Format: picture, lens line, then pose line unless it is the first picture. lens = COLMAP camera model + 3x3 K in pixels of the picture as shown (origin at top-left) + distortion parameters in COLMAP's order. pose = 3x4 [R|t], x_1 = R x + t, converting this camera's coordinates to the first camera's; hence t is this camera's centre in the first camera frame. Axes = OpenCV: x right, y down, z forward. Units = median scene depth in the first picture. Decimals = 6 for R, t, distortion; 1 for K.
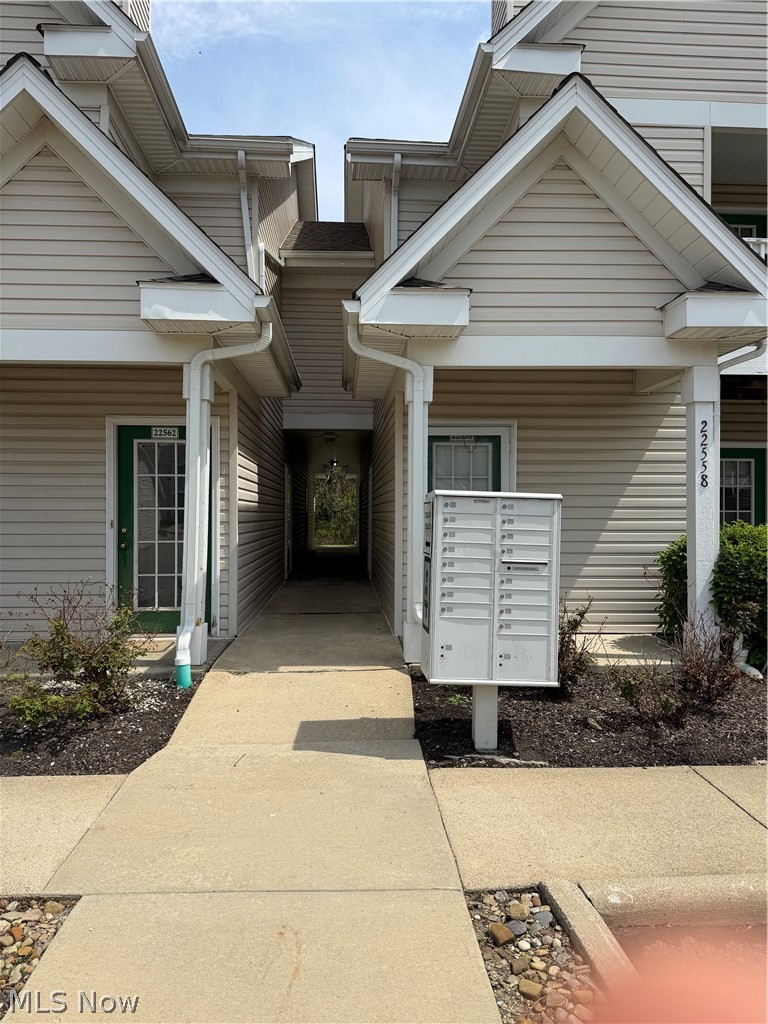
lens RADIAL K [[723.5, 0, 384.0], [0, 723.5, 512.0], [0, 0, 1]] dist [0.107019, -0.158523]
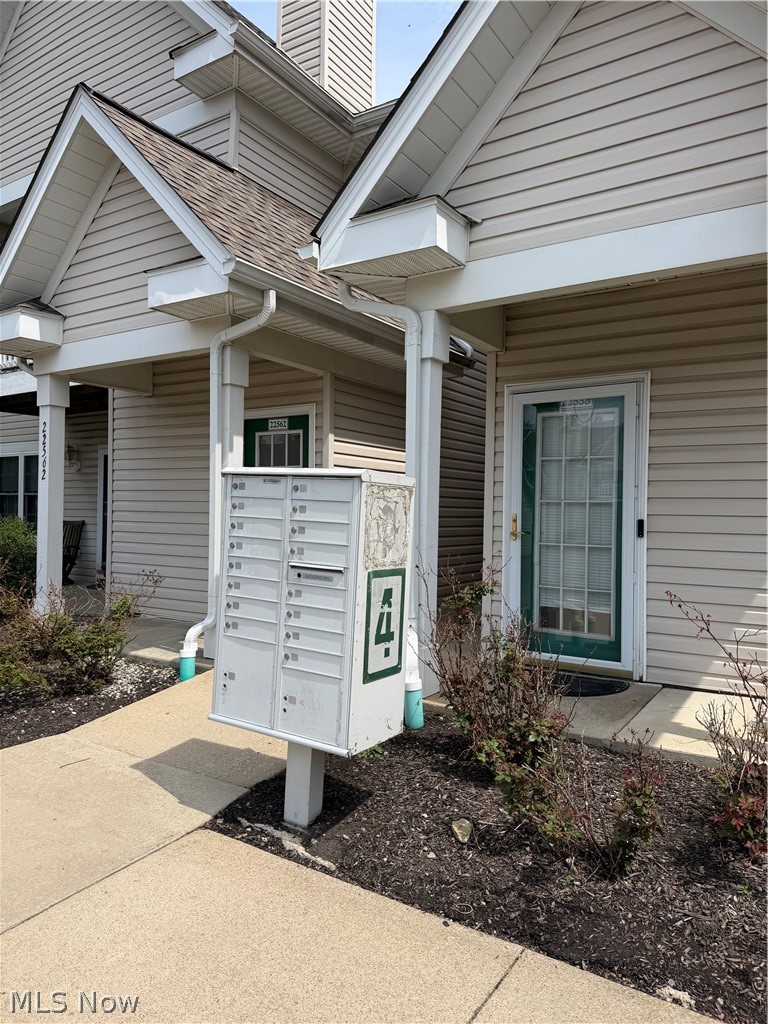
lens RADIAL K [[725.5, 0, 419.6], [0, 725.5, 517.5], [0, 0, 1]] dist [0.097792, -0.143629]
pose [[0.789789, 0.012679, -0.613248, 0.696899], [-0.011547, 0.999916, 0.005803, 0.015680], [0.613270, 0.002498, 0.789869, 0.512035]]
